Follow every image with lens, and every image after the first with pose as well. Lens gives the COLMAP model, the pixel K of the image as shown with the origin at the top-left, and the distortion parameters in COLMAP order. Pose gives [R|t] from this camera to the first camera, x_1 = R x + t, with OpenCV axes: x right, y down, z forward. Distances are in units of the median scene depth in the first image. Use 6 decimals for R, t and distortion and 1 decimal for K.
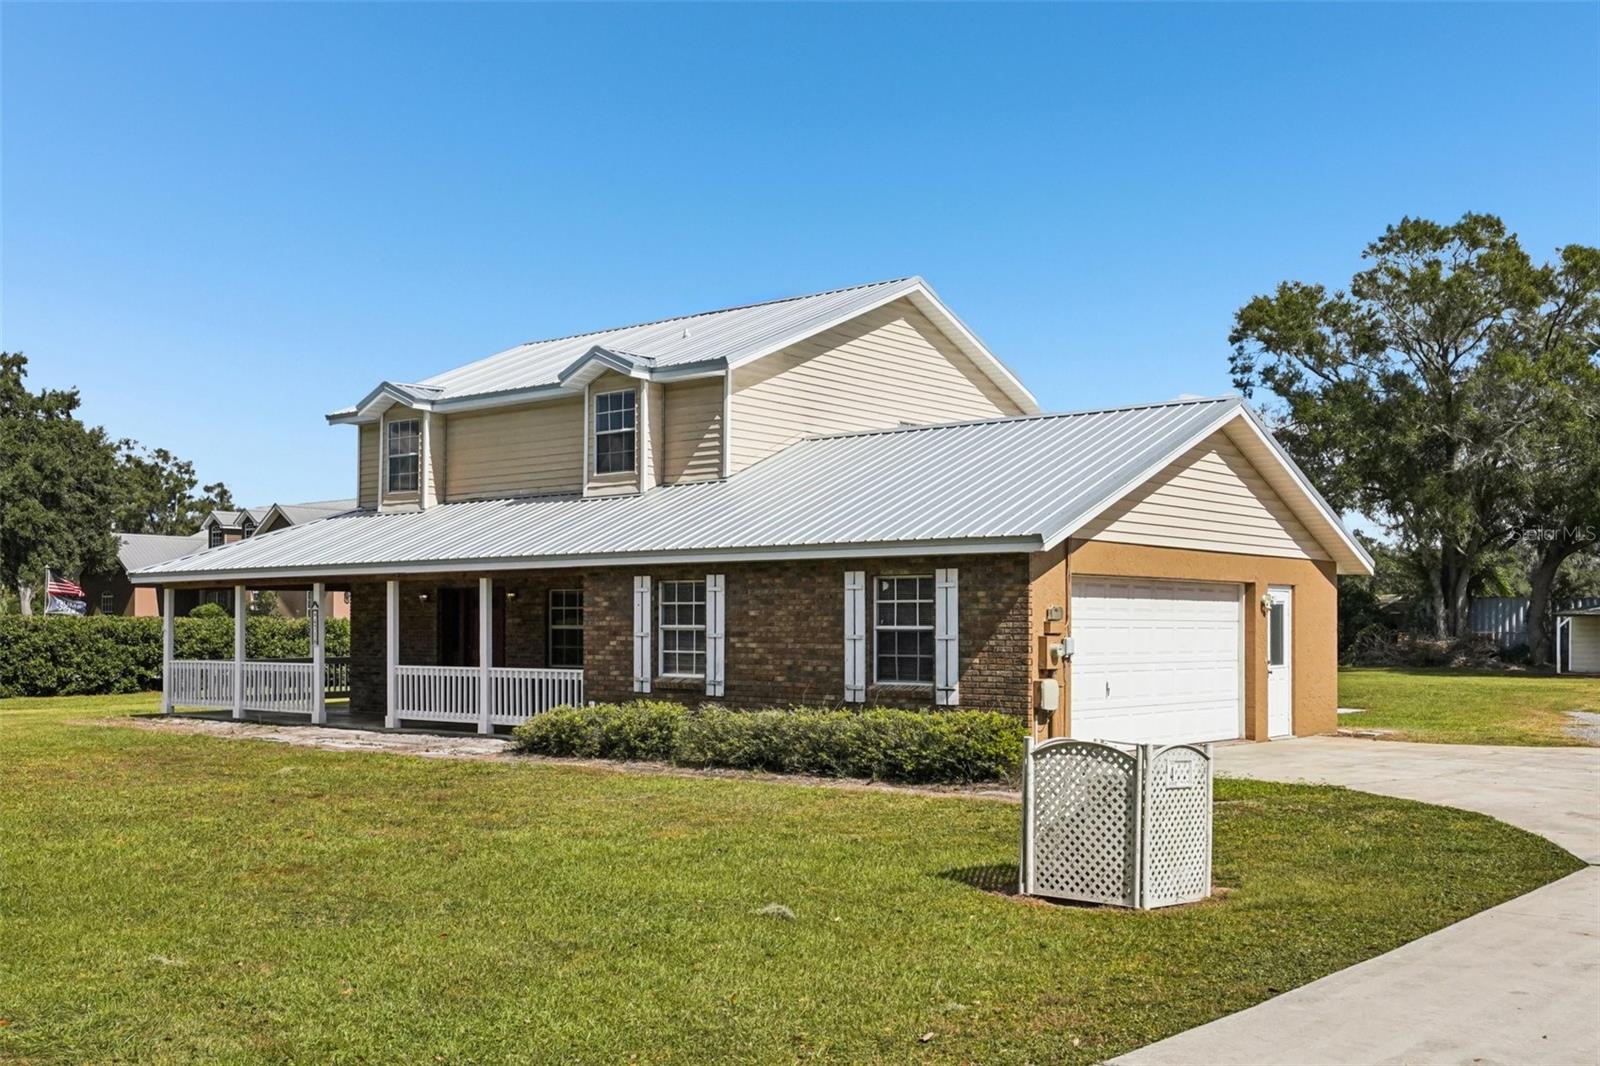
lens RADIAL K [[1591.9, 0, 800.0], [0, 1591.9, 533.0], [0, 0, 1]] dist [0.009863, 0.017259]
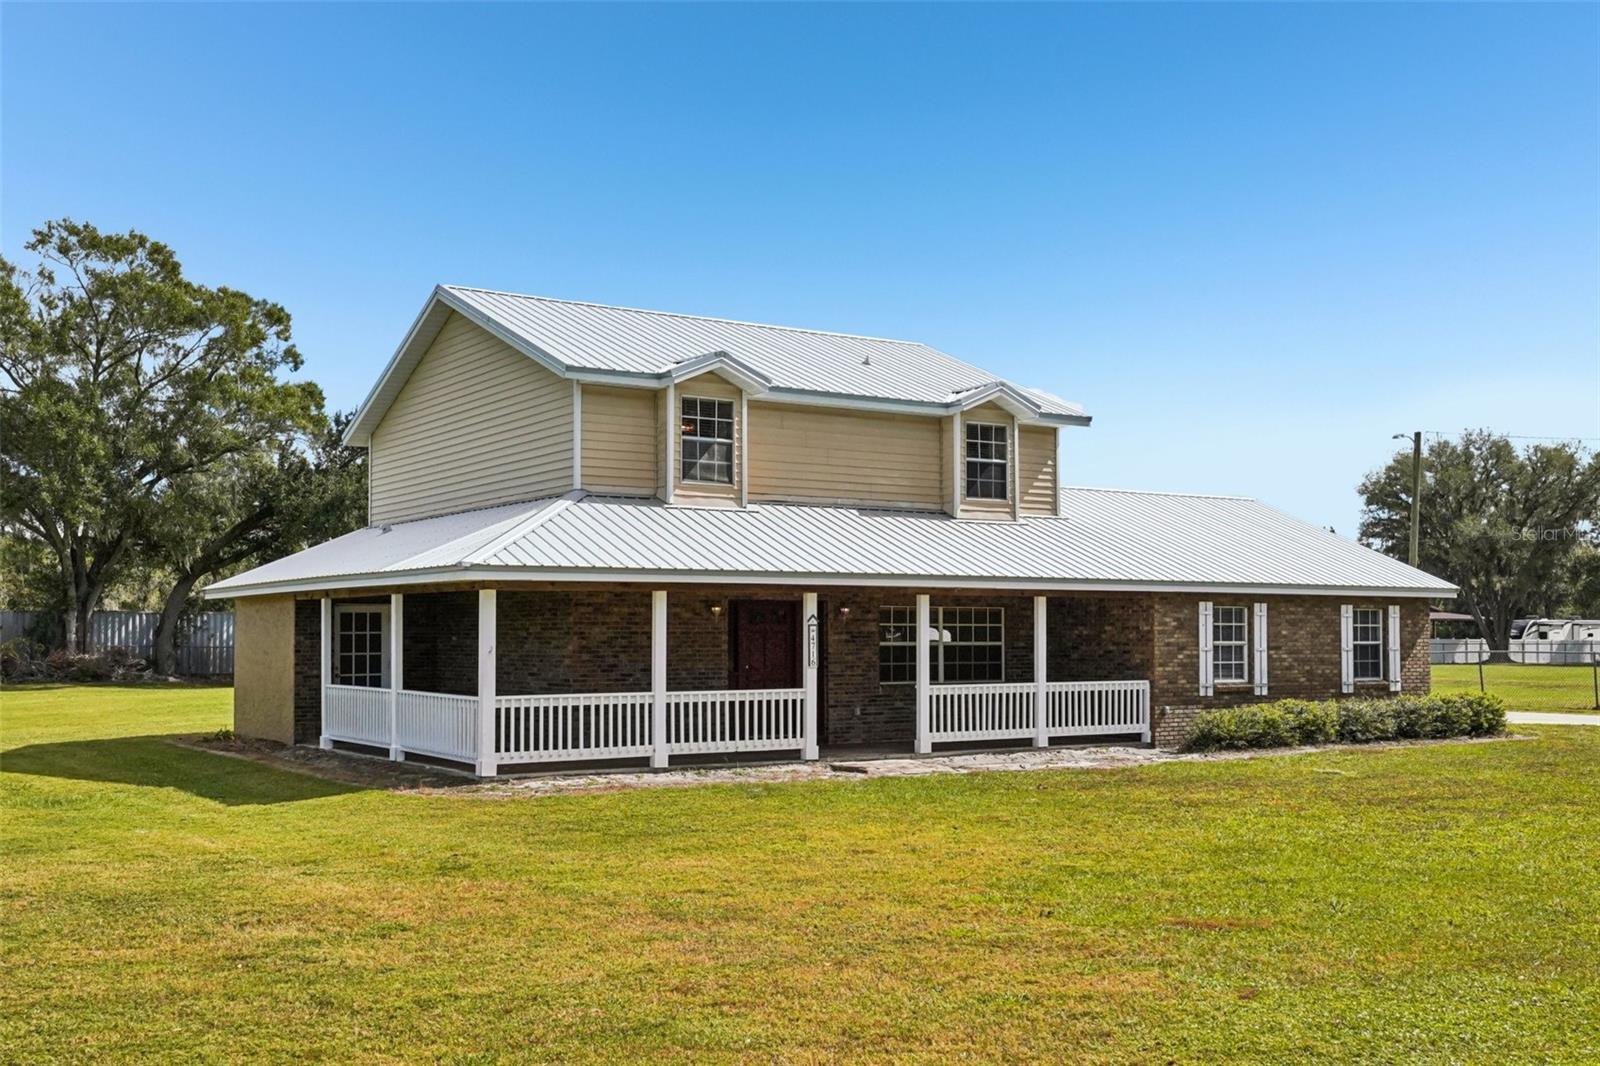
lens RADIAL K [[1617.2, 0, 800.0], [0, 1617.2, 533.0], [0, 0, 1]] dist [0.009595, 0.001616]
pose [[0.290277, 0.061107, 0.954990, -1.368434], [-0.054256, 0.997405, -0.047329, 0.049612], [-0.955403, -0.038076, 0.292839, 0.921426]]
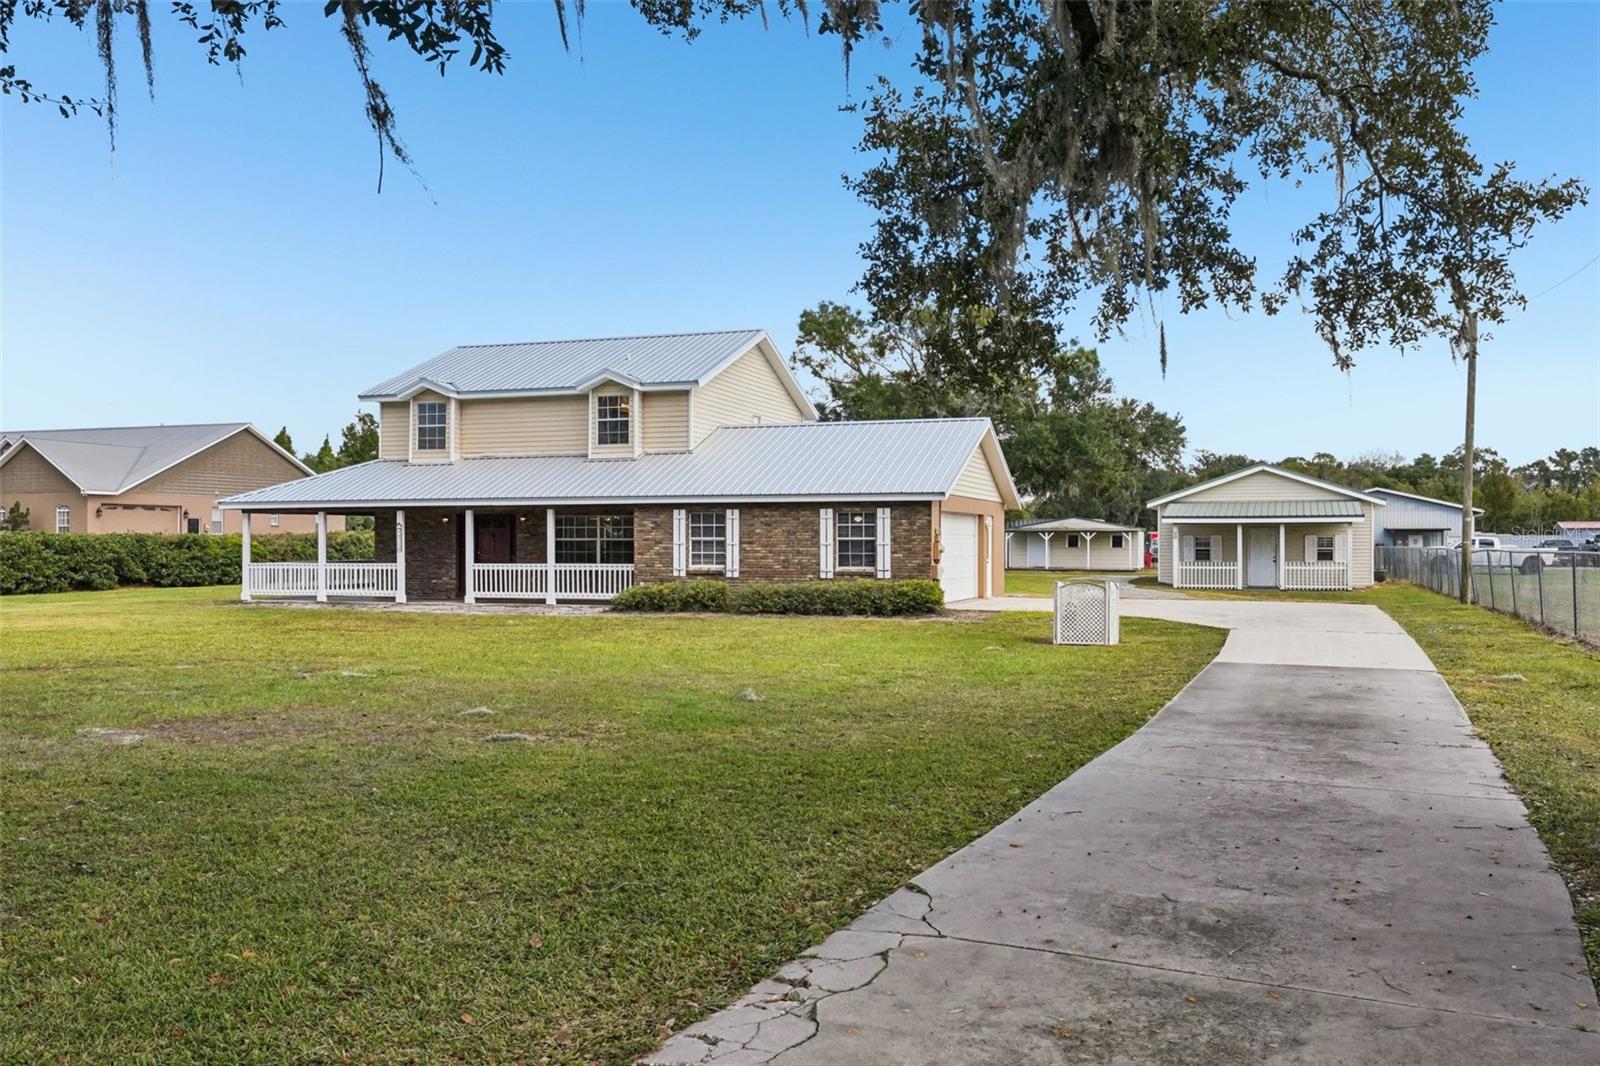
lens RADIAL K [[1313.8, 0, 800.0], [0, 1313.8, 533.0], [0, 0, 1]] dist [0.005017, -0.000261]
pose [[0.934888, 0.000752, 0.354941, -0.477218], [-0.019069, 0.998660, 0.048109, -0.018527], [-0.354429, -0.051745, 0.933650, -0.378945]]
